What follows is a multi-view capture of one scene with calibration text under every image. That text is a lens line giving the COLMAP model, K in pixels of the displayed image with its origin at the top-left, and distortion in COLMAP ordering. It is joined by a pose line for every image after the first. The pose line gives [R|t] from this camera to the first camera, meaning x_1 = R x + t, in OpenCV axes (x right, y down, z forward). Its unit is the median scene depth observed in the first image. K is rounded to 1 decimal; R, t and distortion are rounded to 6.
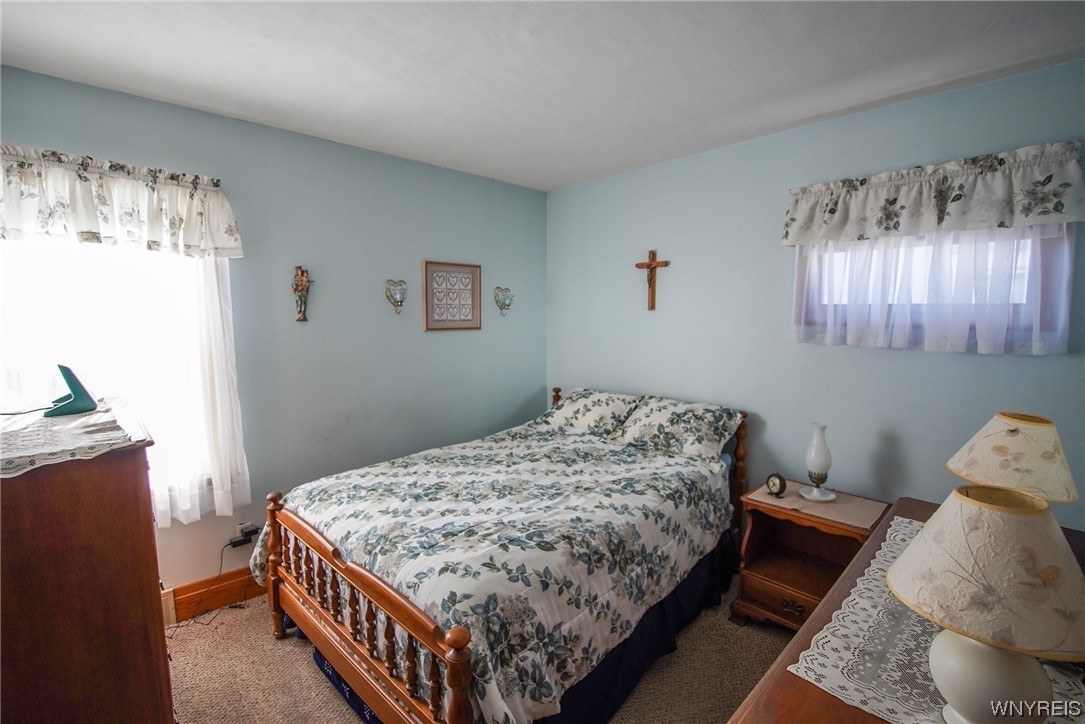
lens RADIAL K [[490.0, 0, 542.0], [0, 490.0, 366.6], [0, 0, 1]] dist [-0.045788, 0.000194]
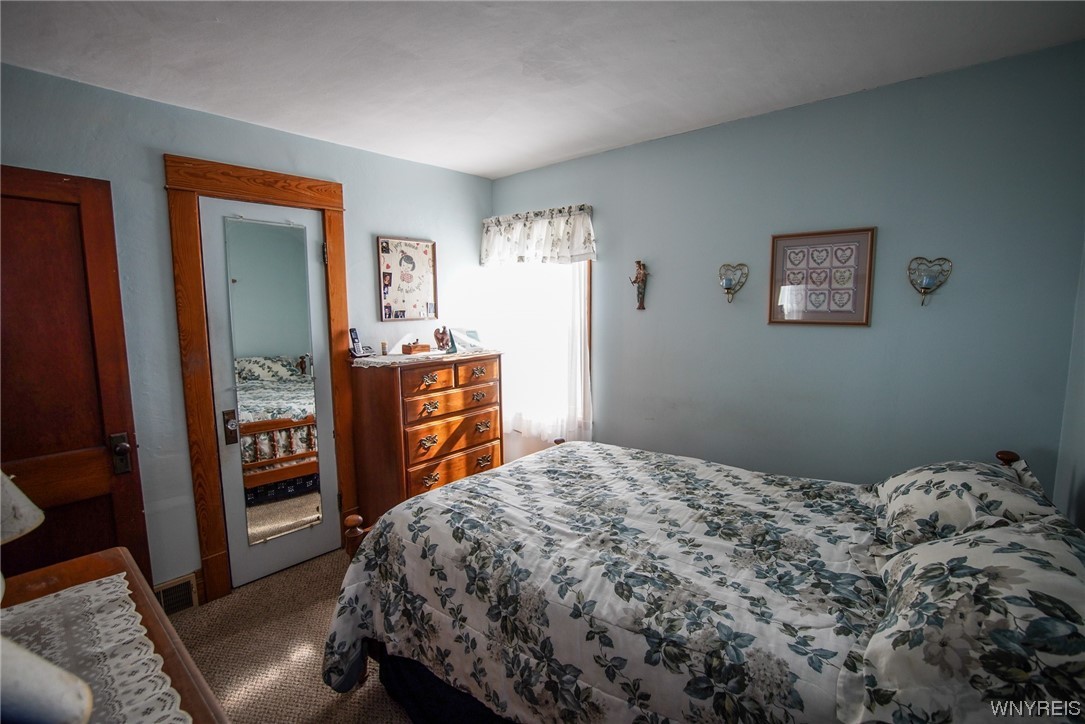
lens RADIAL K [[490.0, 0, 542.0], [0, 490.0, 366.6], [0, 0, 1]] dist [-0.045788, 0.000194]
pose [[0.083122, 0.119192, -0.989386, 0.714523], [-0.100138, 0.988795, 0.110708, -0.074410], [0.991495, 0.089873, 0.094126, 0.764651]]
